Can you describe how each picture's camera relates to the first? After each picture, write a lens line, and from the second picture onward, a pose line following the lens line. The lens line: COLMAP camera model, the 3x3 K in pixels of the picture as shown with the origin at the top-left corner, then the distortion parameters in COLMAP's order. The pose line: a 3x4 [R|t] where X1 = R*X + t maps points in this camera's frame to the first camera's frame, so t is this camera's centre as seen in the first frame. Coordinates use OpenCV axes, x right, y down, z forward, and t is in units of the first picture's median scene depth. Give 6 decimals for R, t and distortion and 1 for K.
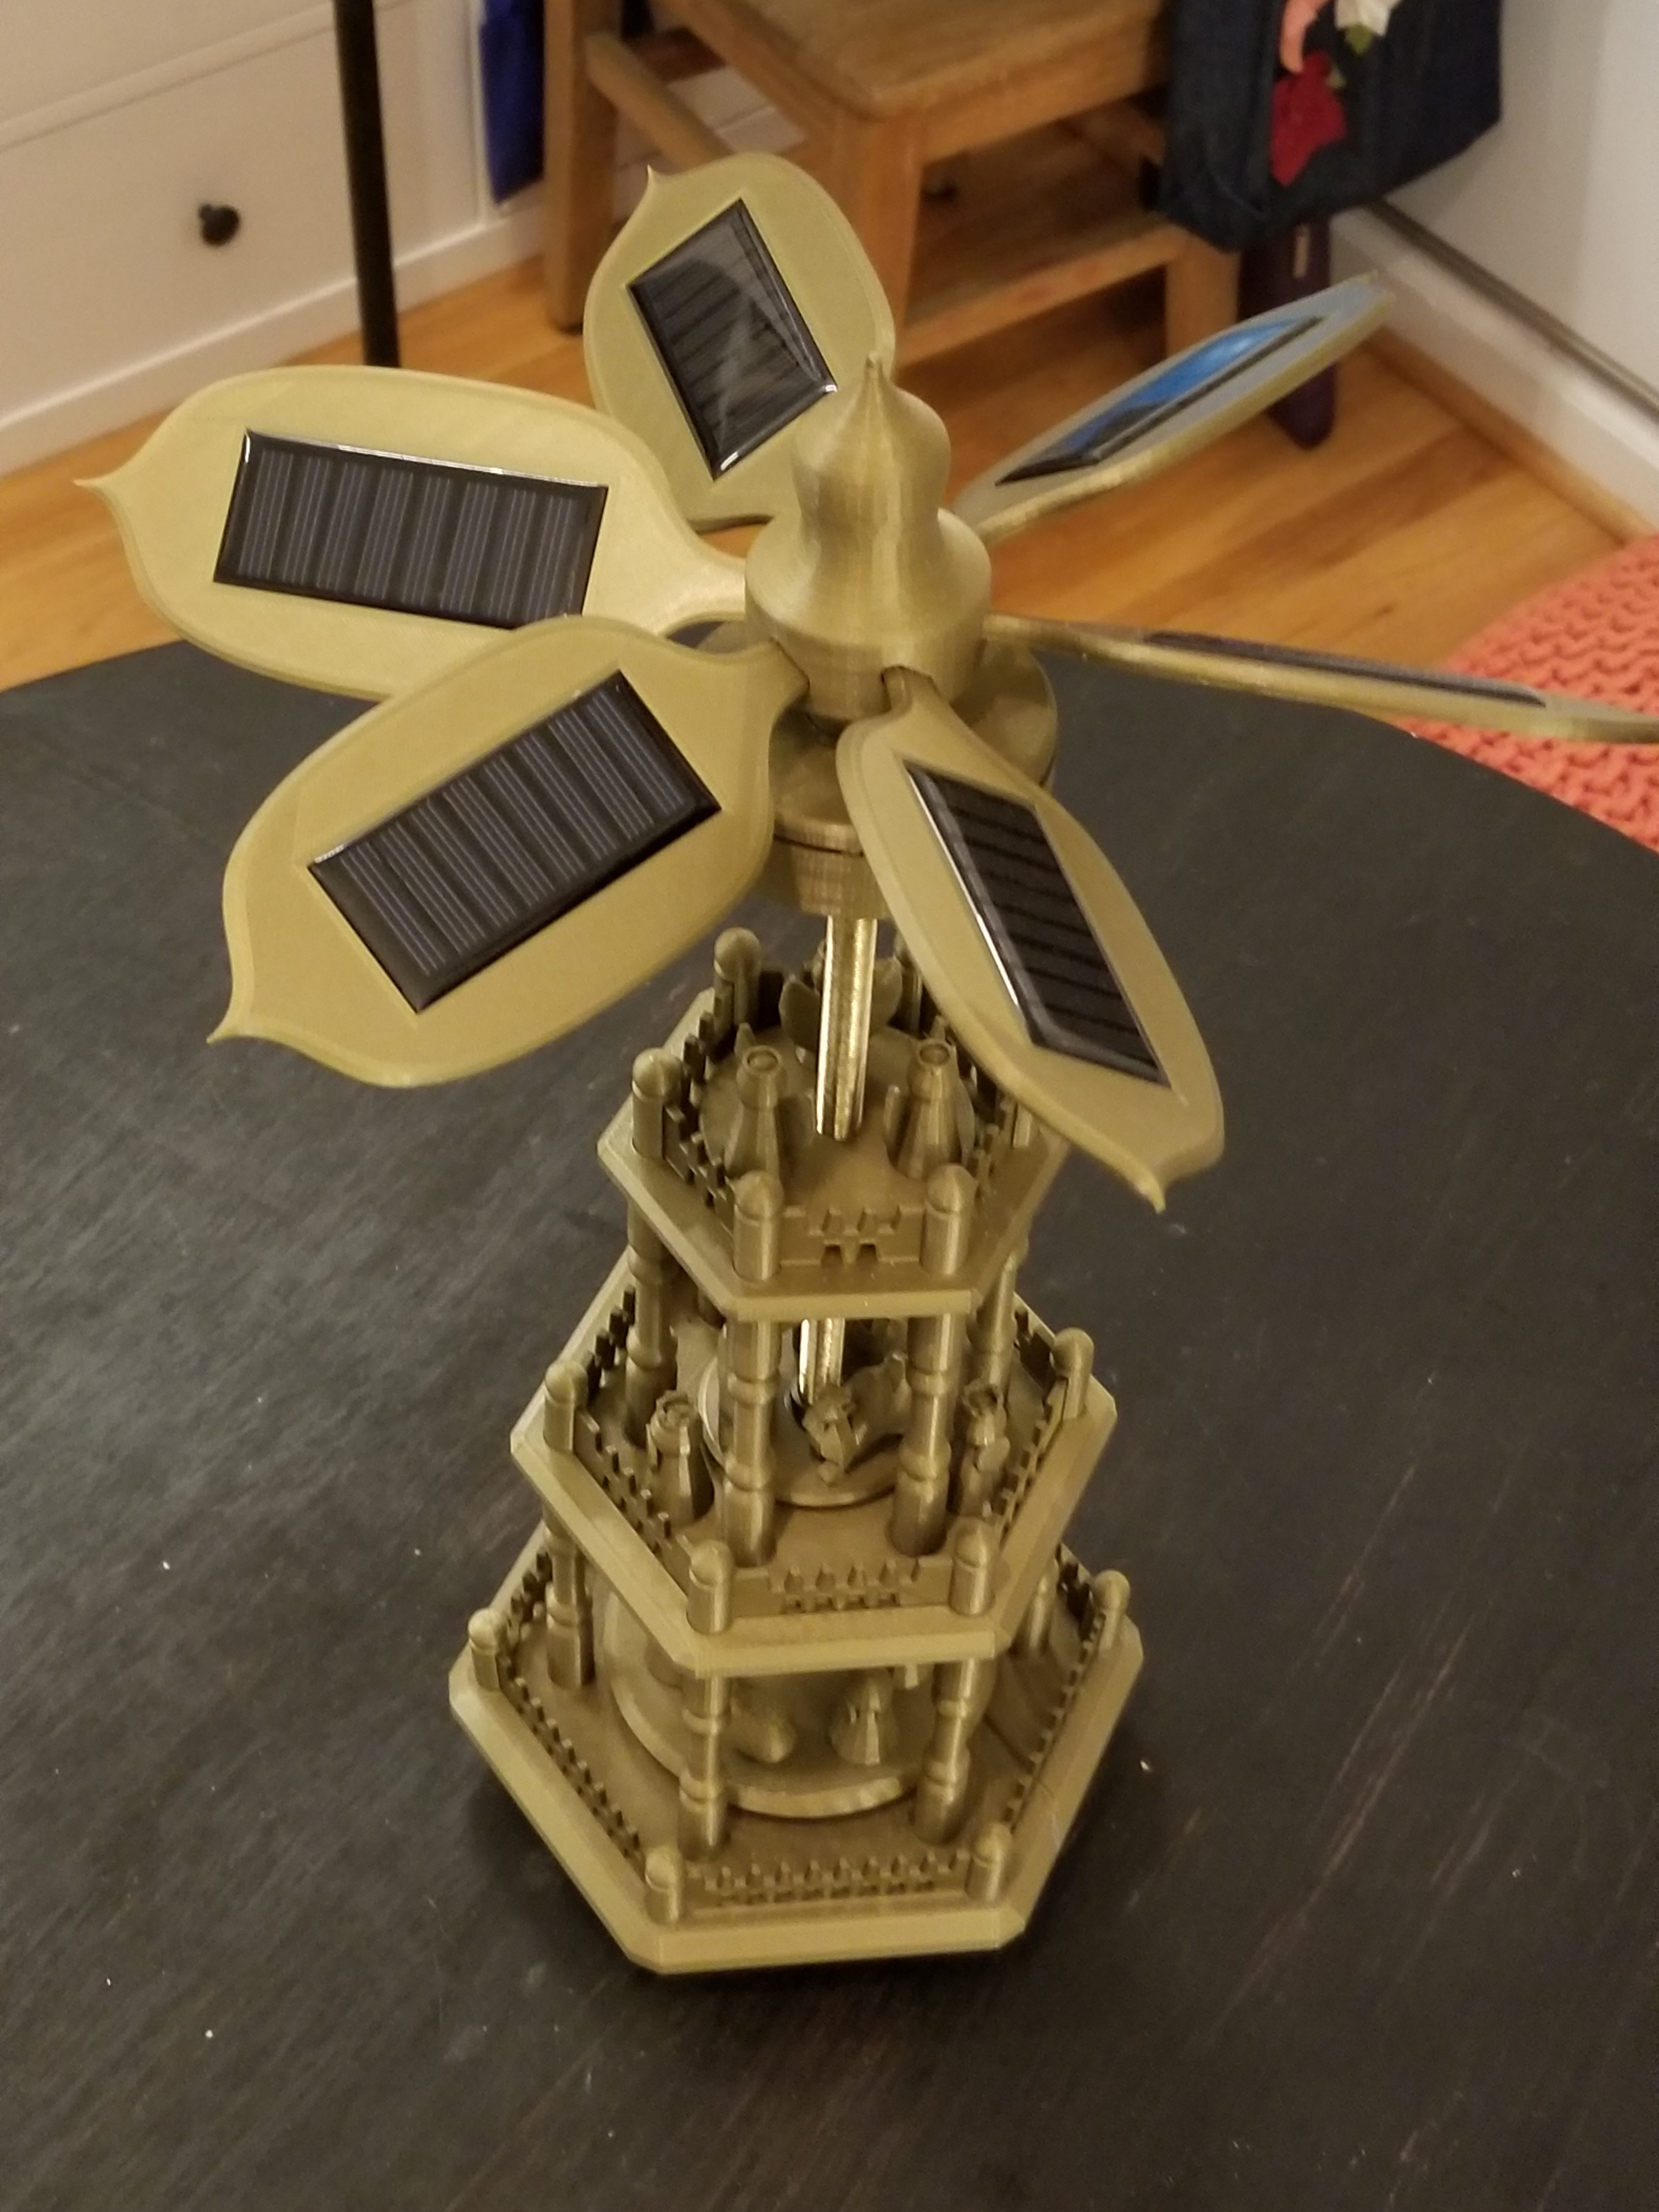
lens RADIAL K [[3355.4, 0, 812.8], [0, 3355.4, 1094.1], [0, 0, 1]] dist [0.094124, 0.000000]
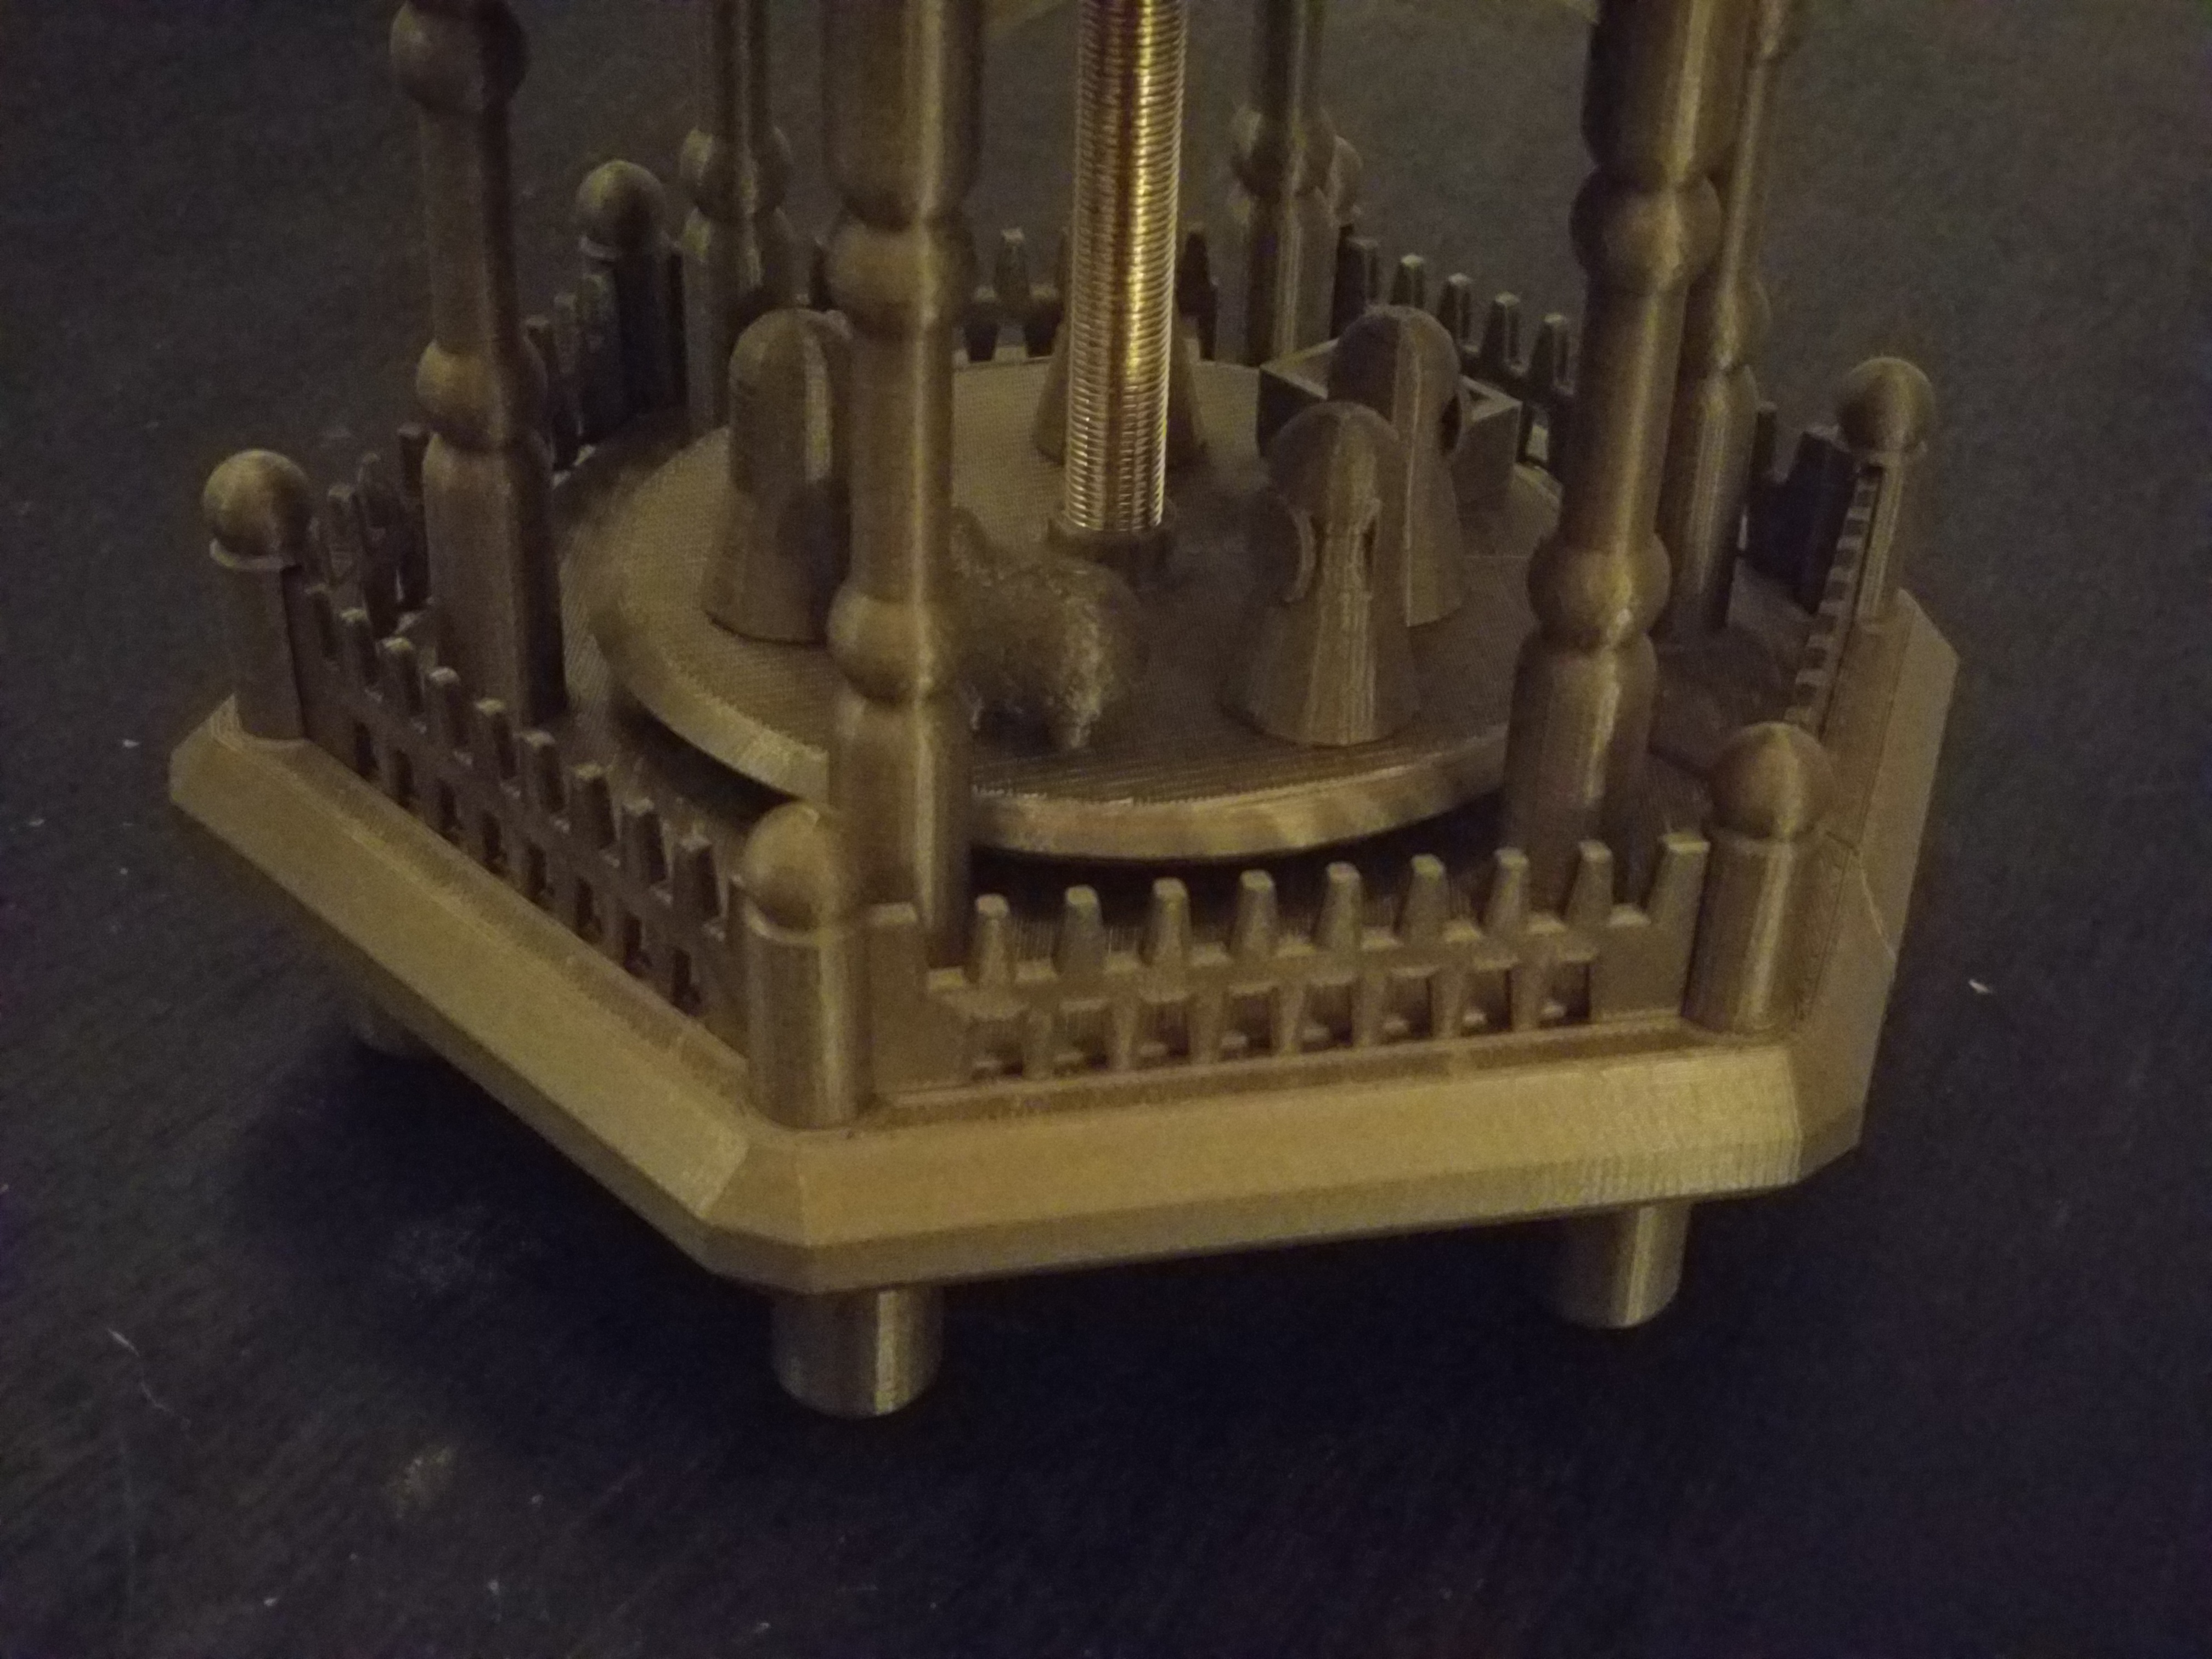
lens RADIAL K [[3360.6, 0, 1119.9], [0, 3360.6, 835.0], [0, 0, 1]] dist [0.050417, 0.000000]
pose [[0.992477, -0.069268, 0.100951, -0.044592], [0.097444, 0.946117, -0.308817, 0.319148], [-0.074121, 0.316331, 0.945749, 0.676852]]
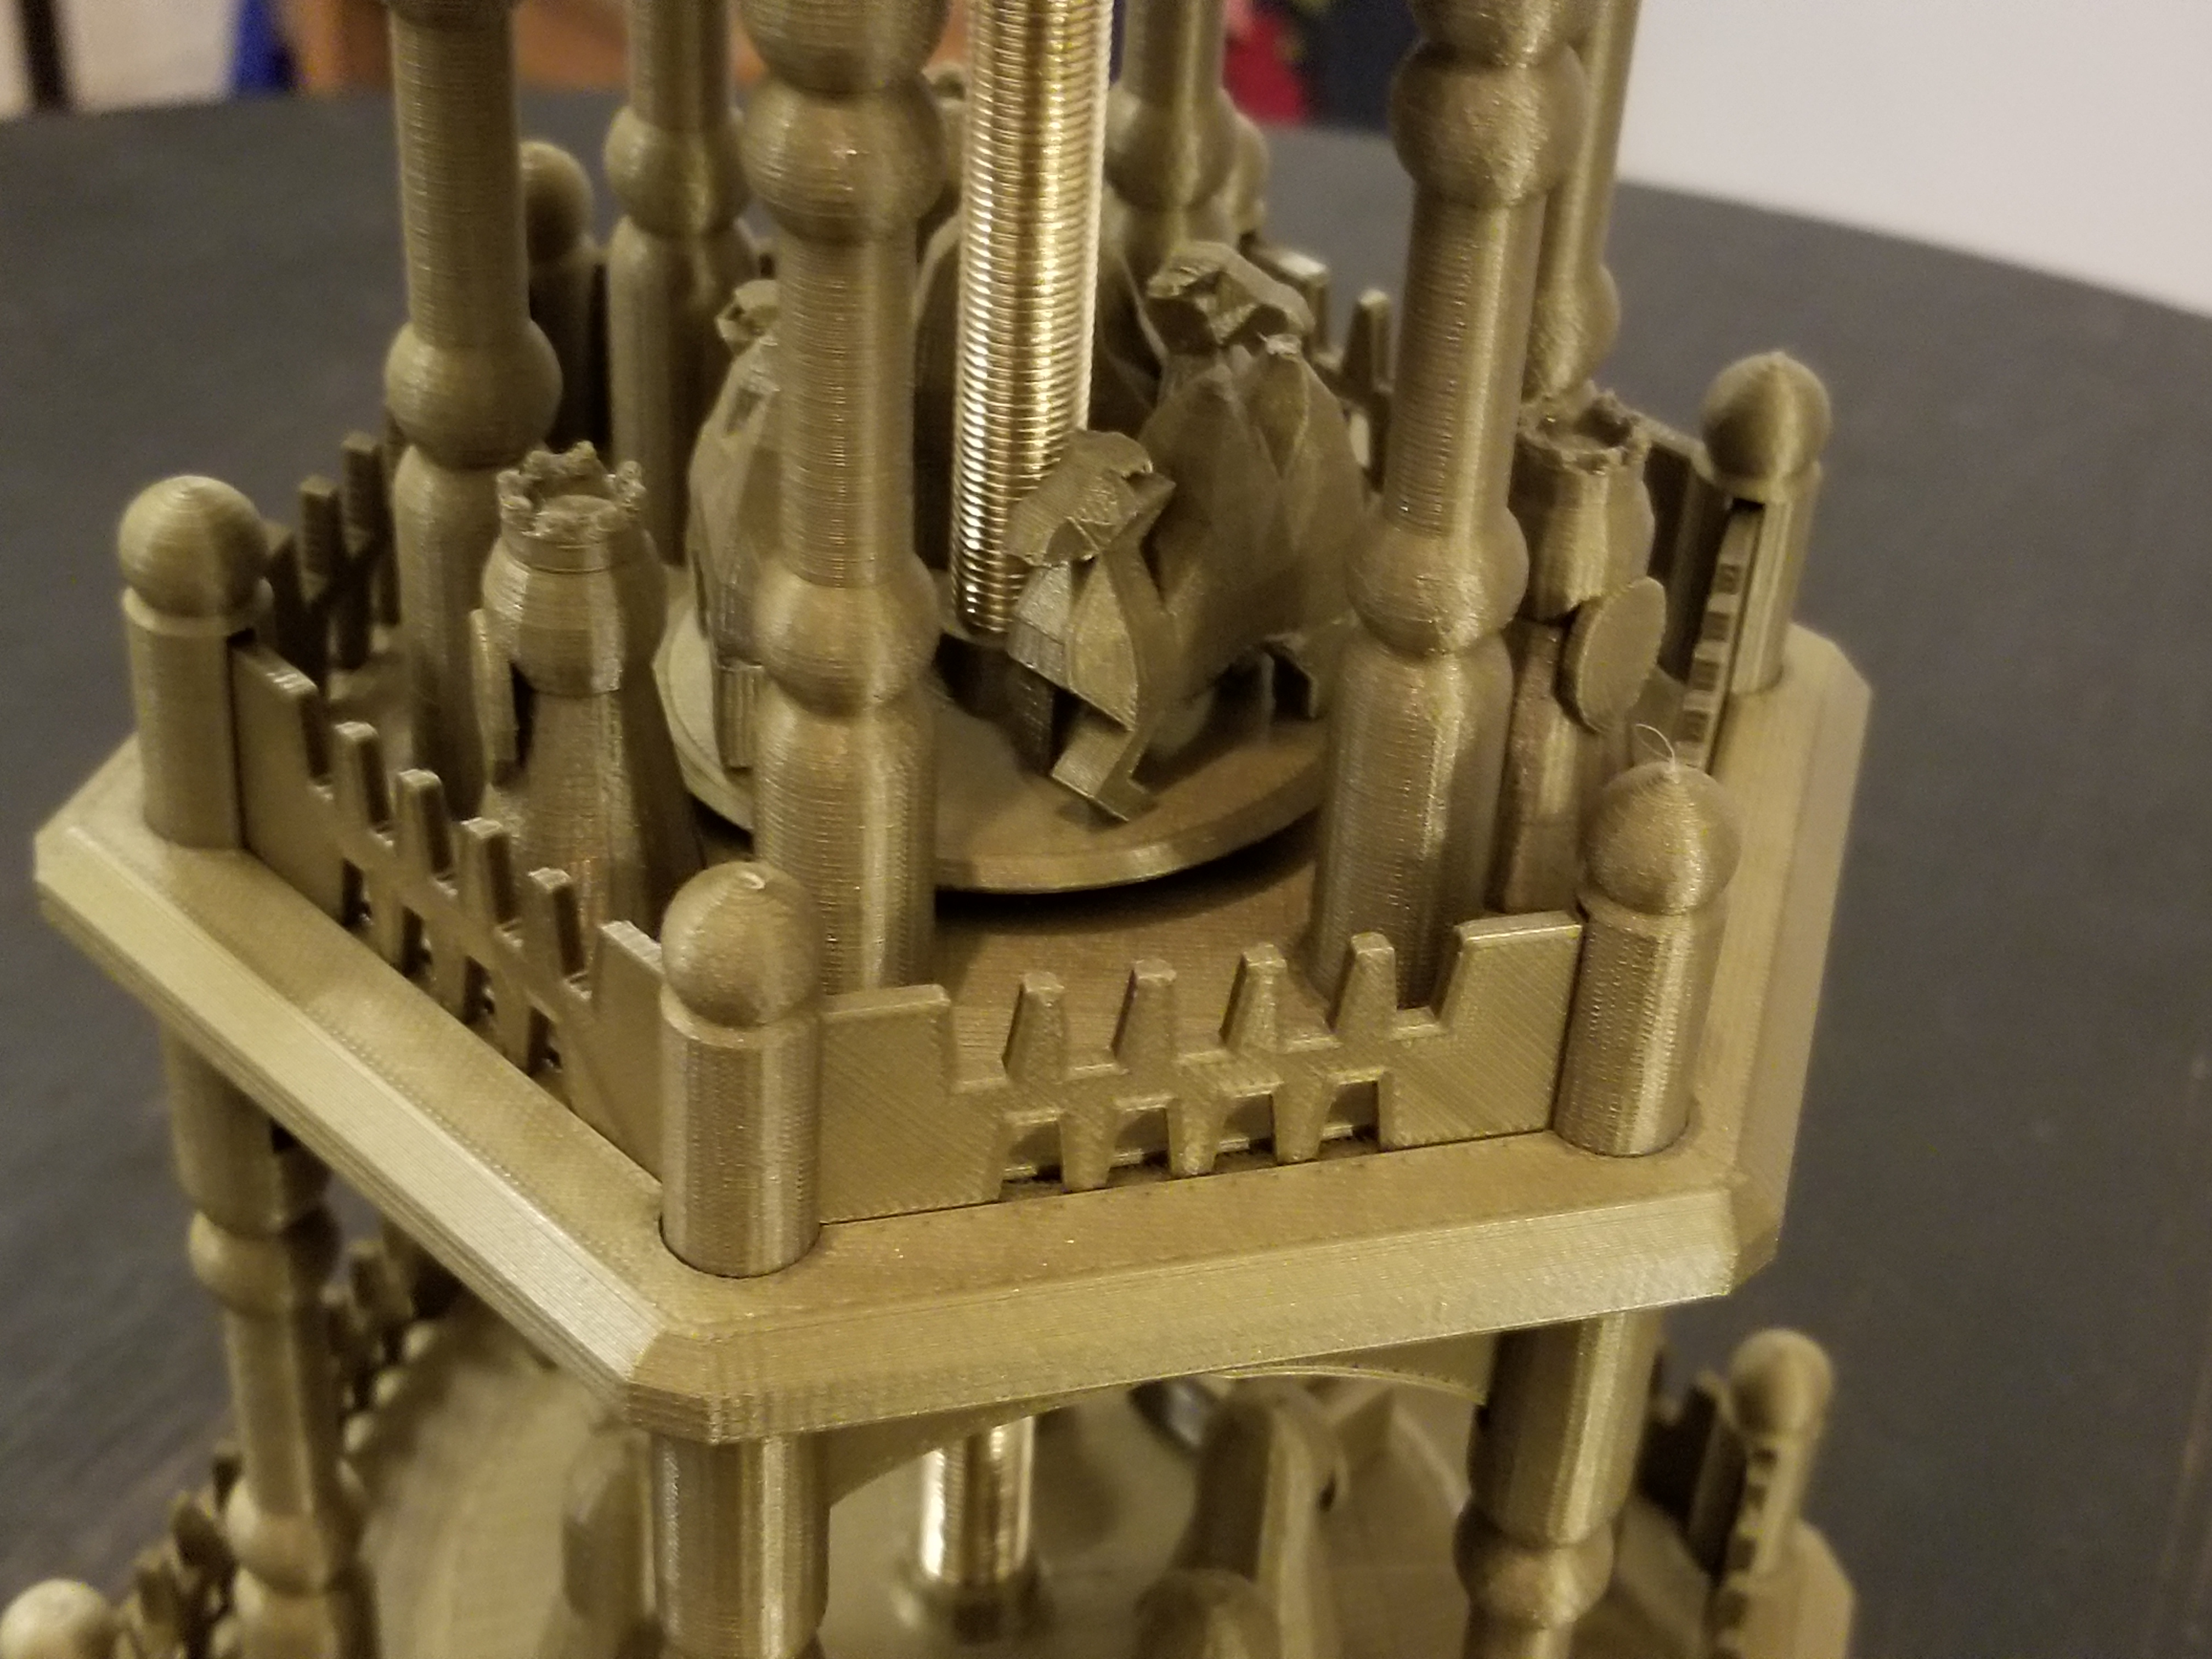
lens RADIAL K [[3379.7, 0, 1089.7], [0, 3379.7, 834.8], [0, 0, 1]] dist [0.077095, 0.000000]
pose [[0.988738, -0.077986, 0.127730, -0.032206], [0.106568, 0.966122, -0.235057, 0.175840], [-0.105072, 0.246021, 0.963552, 0.652253]]
